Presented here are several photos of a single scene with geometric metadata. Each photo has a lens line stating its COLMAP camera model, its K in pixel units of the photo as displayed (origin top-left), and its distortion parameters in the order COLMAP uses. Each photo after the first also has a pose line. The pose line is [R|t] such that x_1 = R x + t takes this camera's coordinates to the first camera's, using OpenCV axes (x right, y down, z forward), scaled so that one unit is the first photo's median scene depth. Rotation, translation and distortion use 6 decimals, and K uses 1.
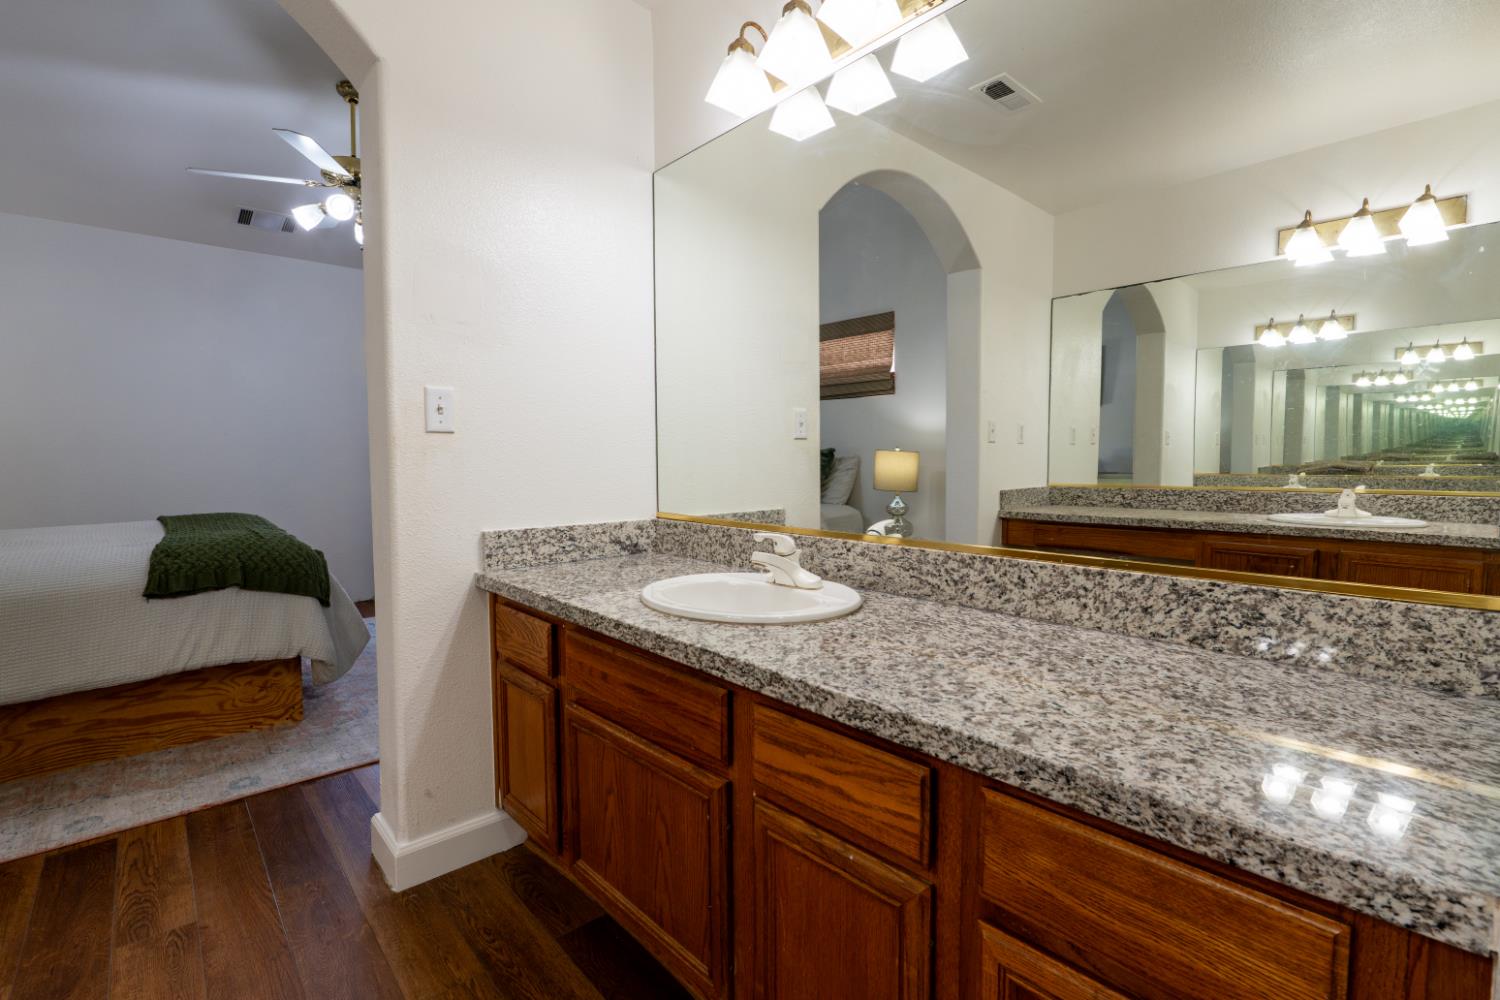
lens RADIAL K [[687.7, 0, 749.8], [0, 687.7, 507.3], [0, 0, 1]] dist [-0.010599, 0.002064]
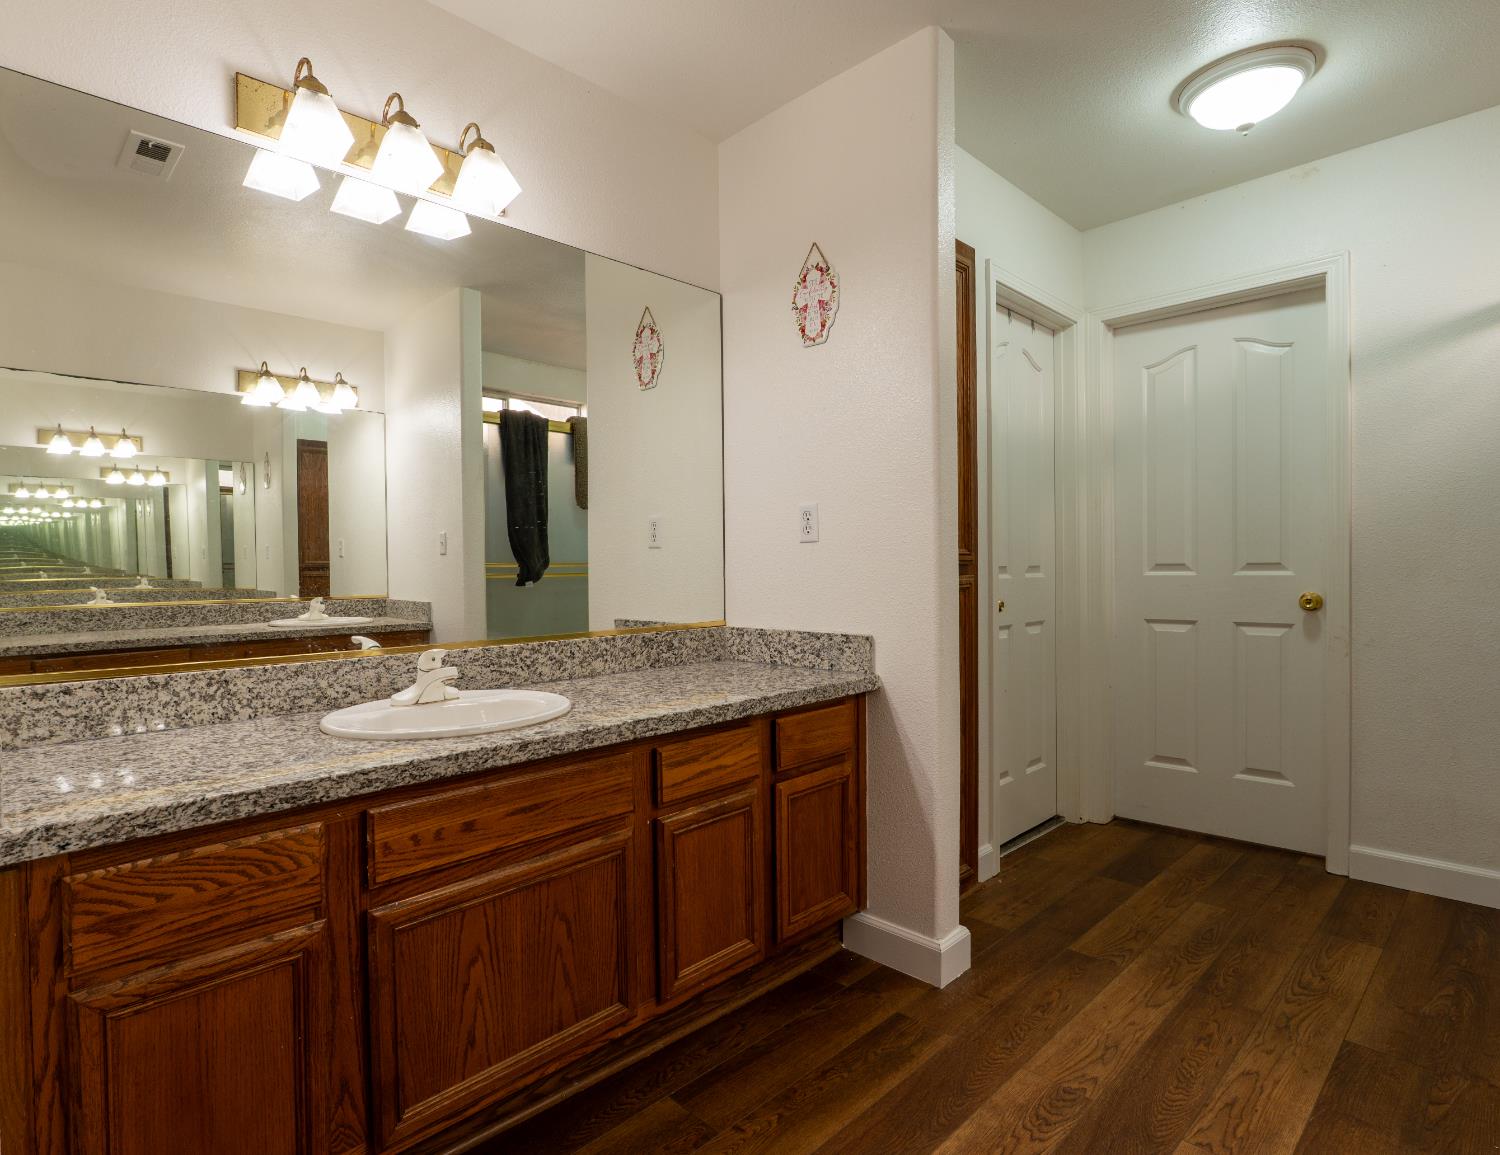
lens RADIAL K [[785.4, 0, 698.8], [0, 785.4, 573.7], [0, 0, 1]] dist [-0.024725, 0.002934]
pose [[-0.025186, -0.008127, 0.999650, -1.263578], [0.083051, 0.996493, 0.010193, -0.056611], [-0.996227, 0.083278, -0.024423, 0.755559]]
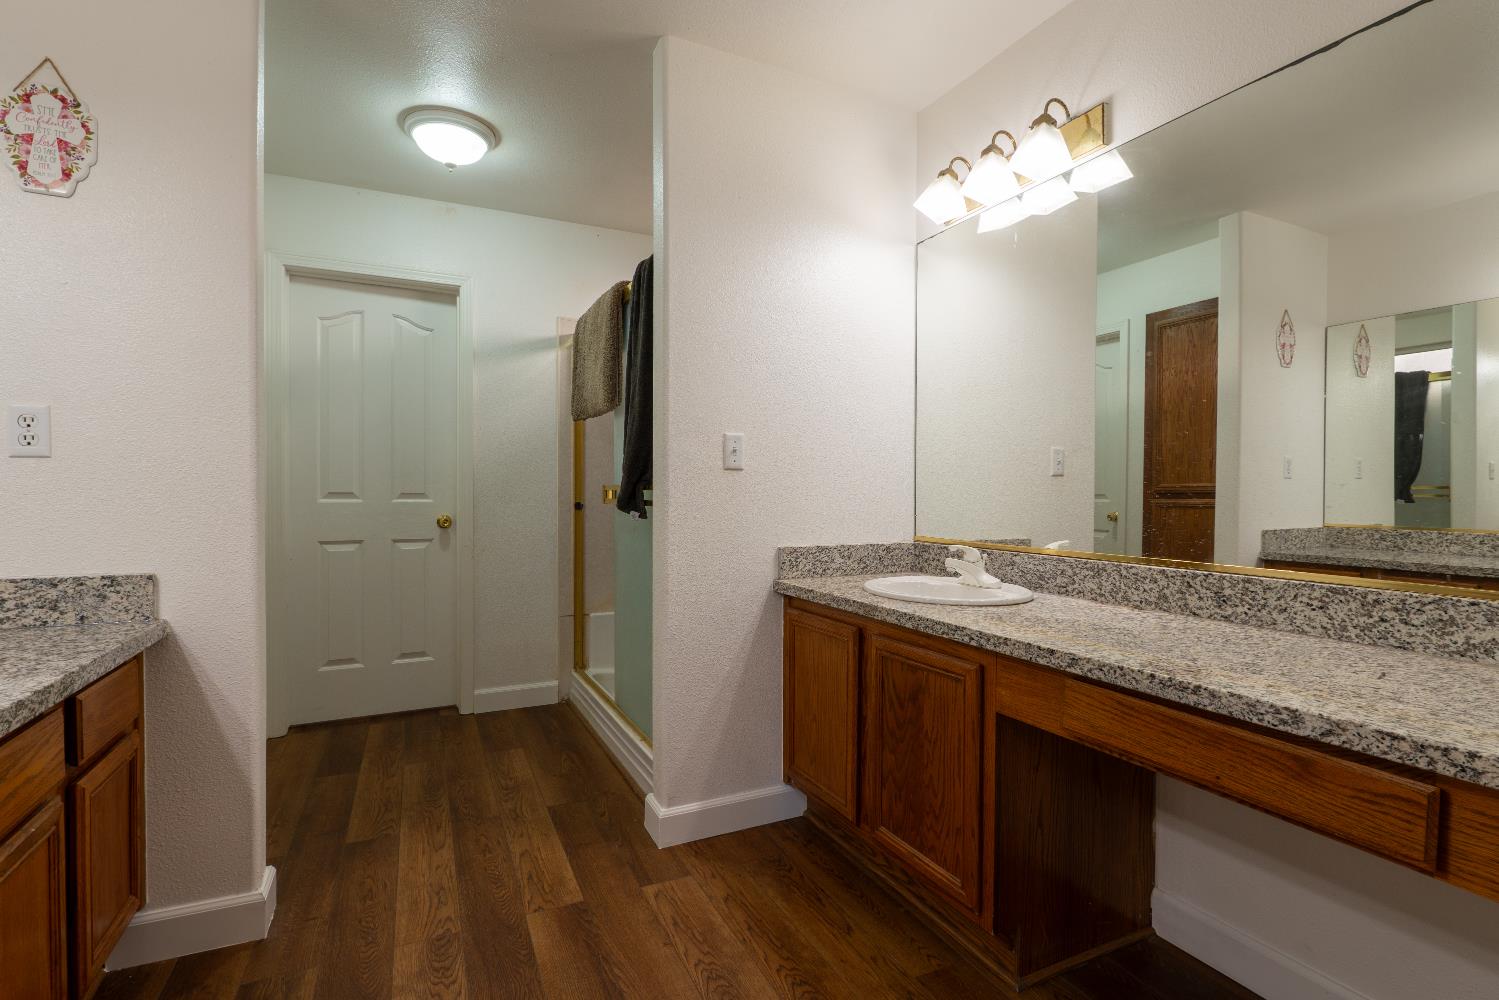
lens RADIAL K [[687.3, 0, 744.3], [0, 687.3, 495.9], [0, 0, 1]] dist [-0.010599, 0.002064]
pose [[-0.960401, -0.006499, 0.278547, -0.951105], [0.014512, 0.997204, 0.073303, -0.090443], [-0.278244, 0.074443, -0.957621, 1.226538]]
